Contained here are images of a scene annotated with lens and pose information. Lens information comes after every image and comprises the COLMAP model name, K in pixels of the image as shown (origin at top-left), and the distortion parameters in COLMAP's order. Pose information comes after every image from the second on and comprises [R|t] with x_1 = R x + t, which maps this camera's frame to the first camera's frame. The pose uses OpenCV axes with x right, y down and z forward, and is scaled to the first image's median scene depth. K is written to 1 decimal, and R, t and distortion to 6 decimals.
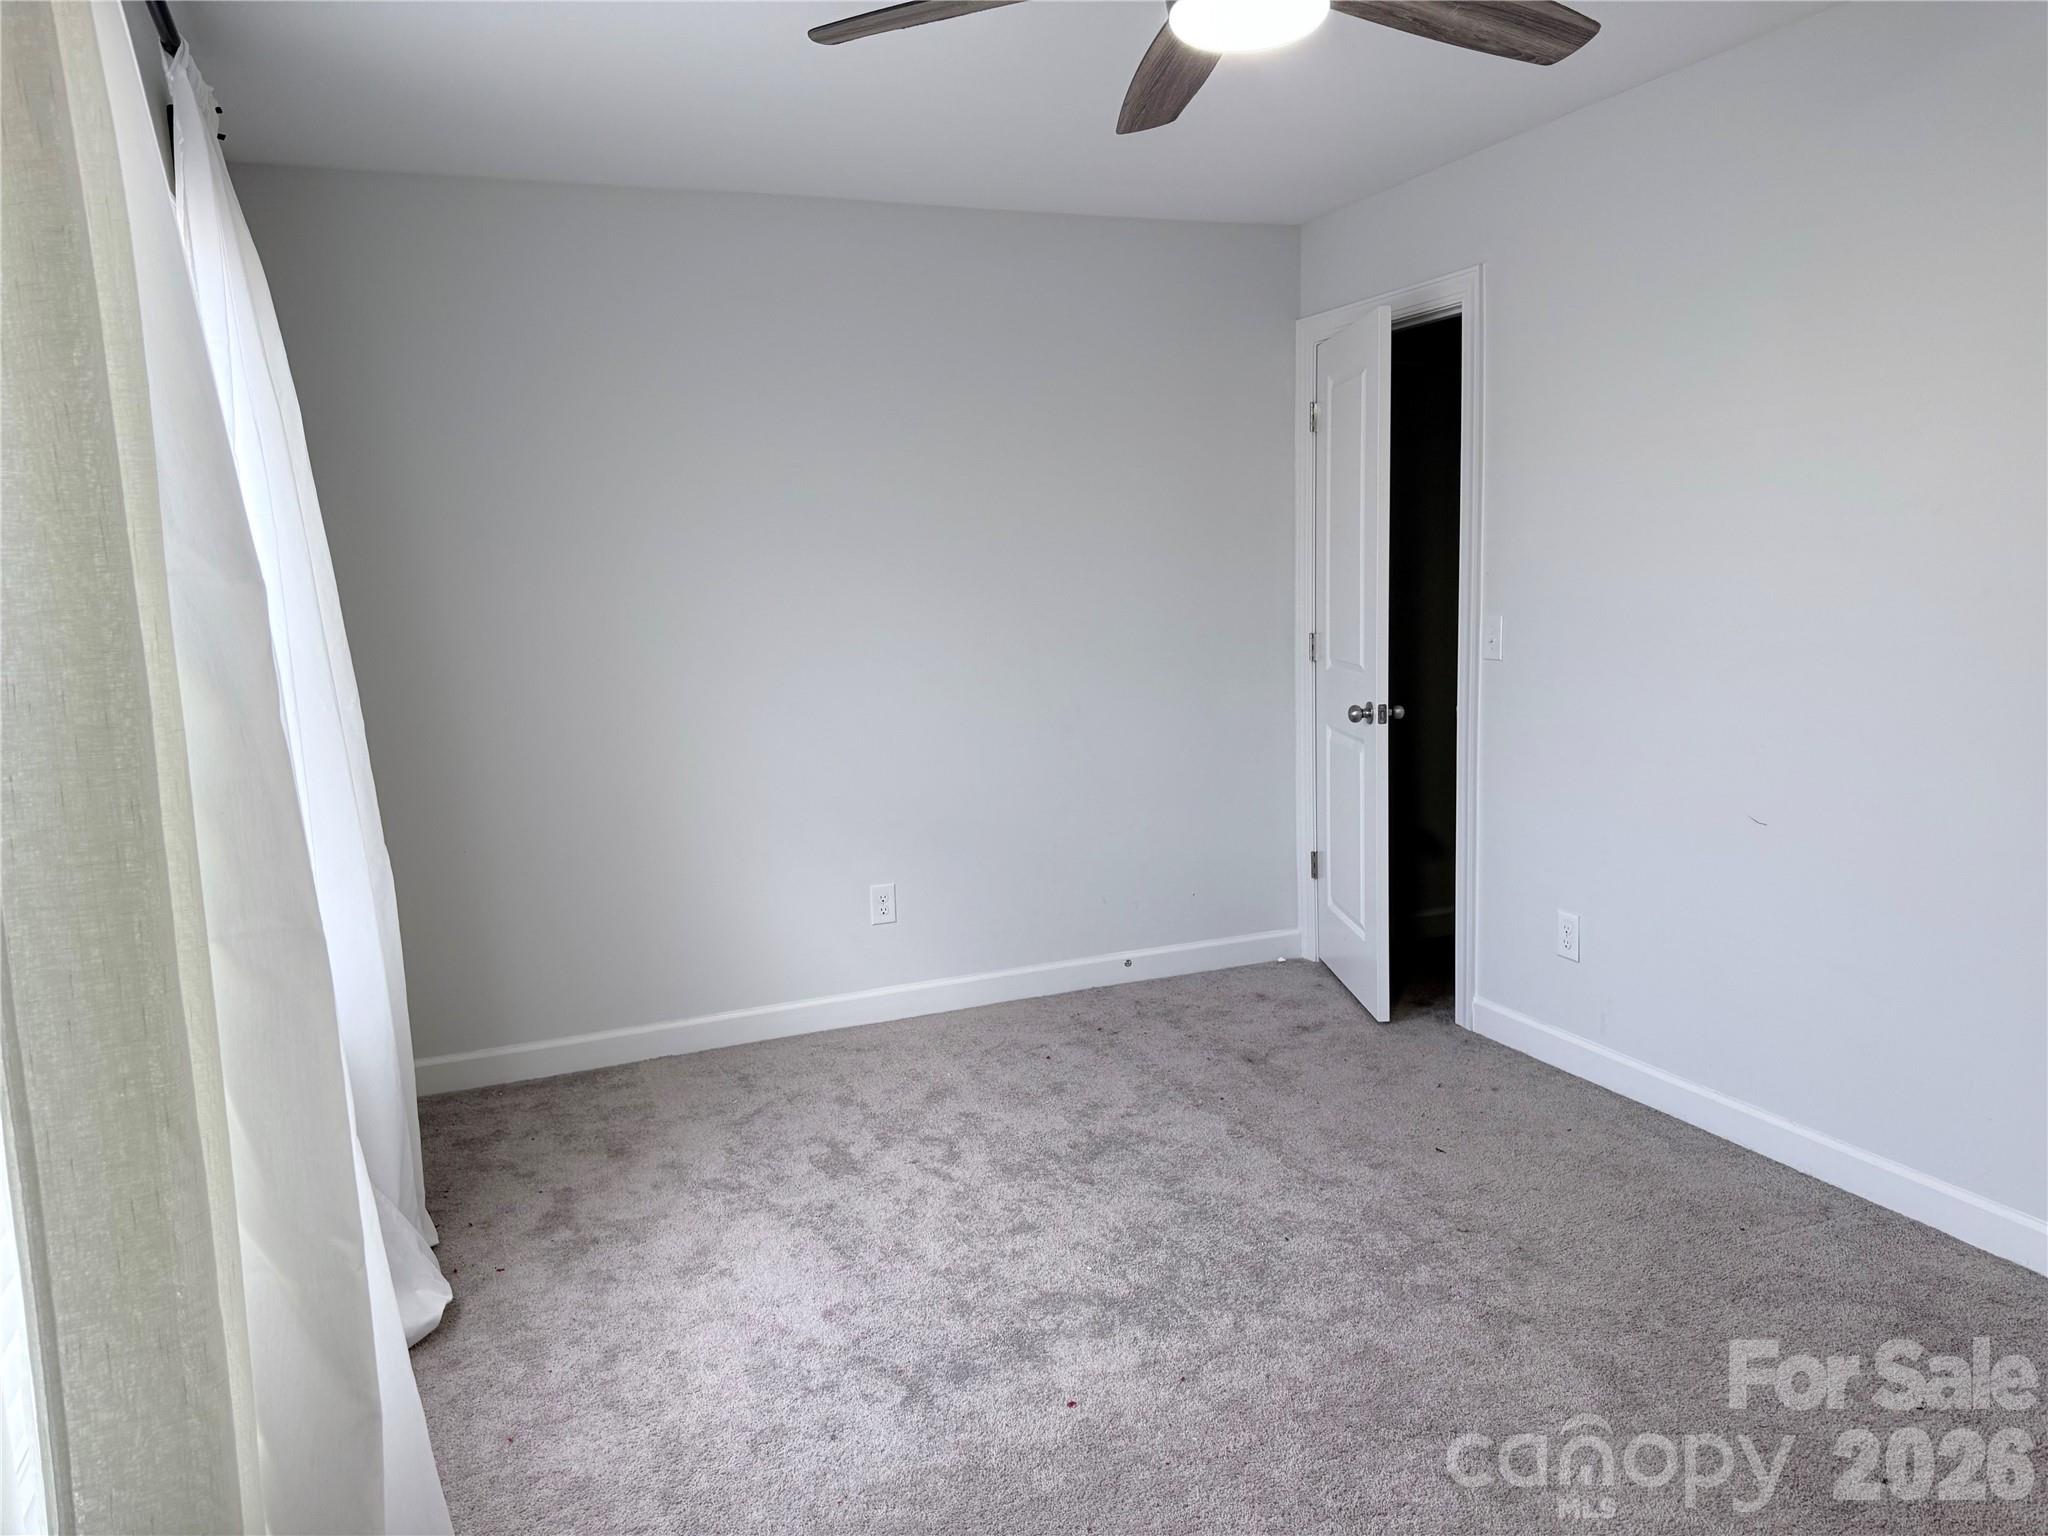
lens RADIAL K [[1447.6, 0, 1029.9], [0, 1447.6, 754.6], [0, 0, 1]] dist [0.068035, -0.080884]
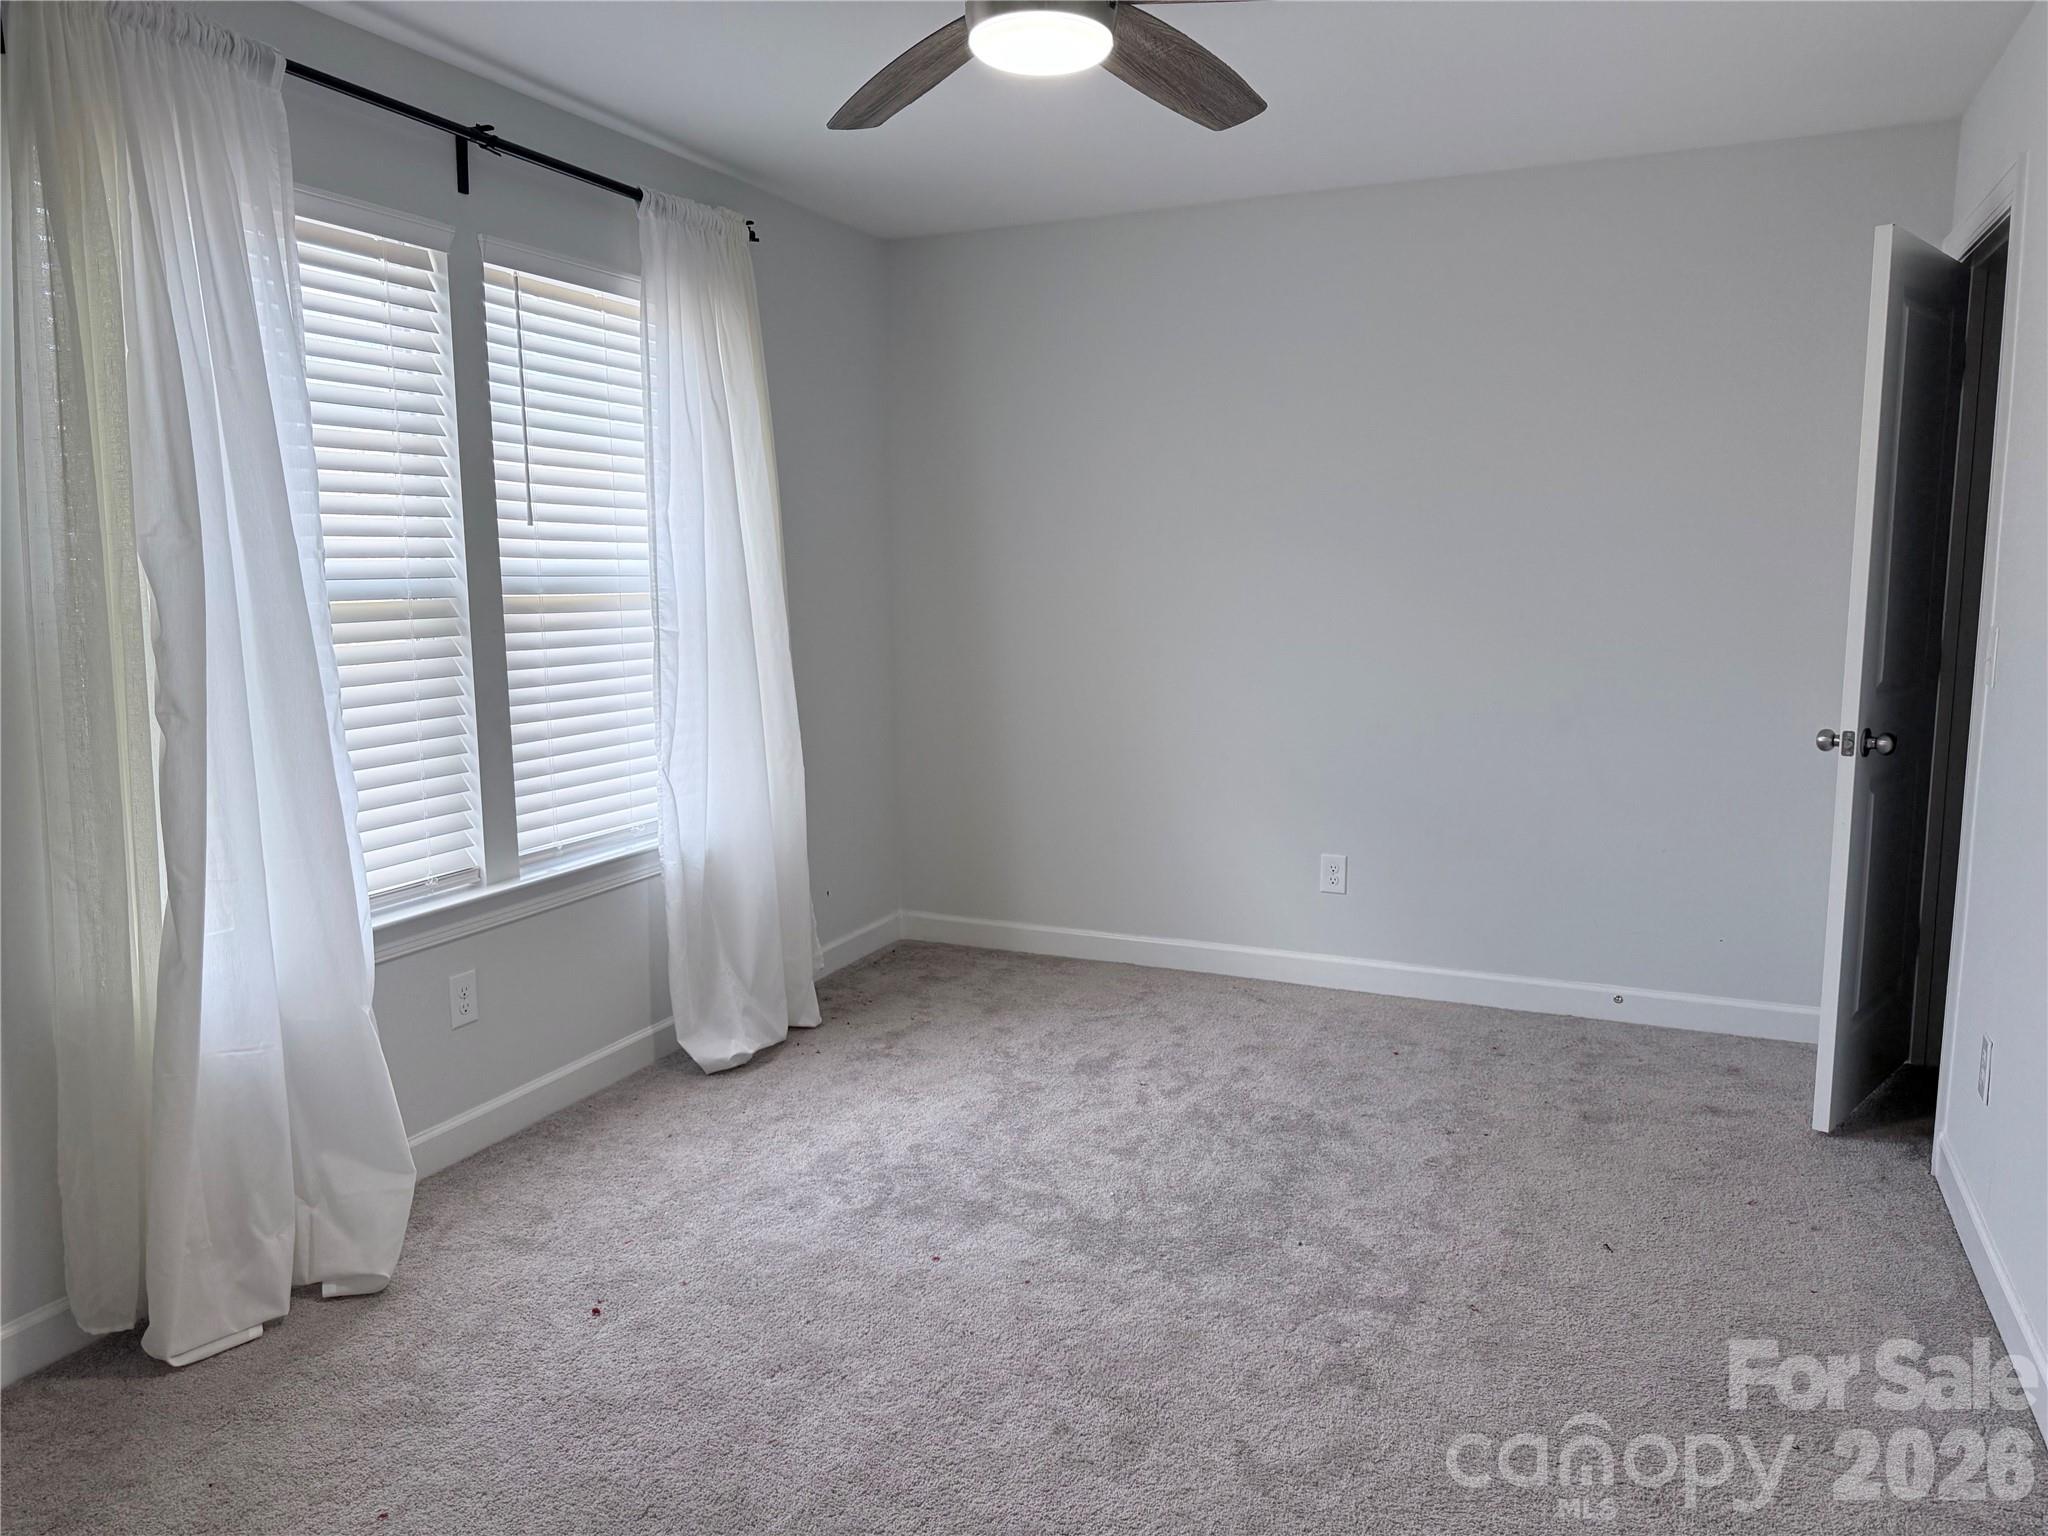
lens RADIAL K [[1447.6, 0, 1008.3], [0, 1447.6, 762.8], [0, 0, 1]] dist [0.068035, -0.080884]
pose [[0.687248, 0.128664, -0.714938, 0.505804], [-0.113913, 0.991101, 0.068863, -0.021019], [0.717436, 0.034115, 0.695788, 0.128663]]
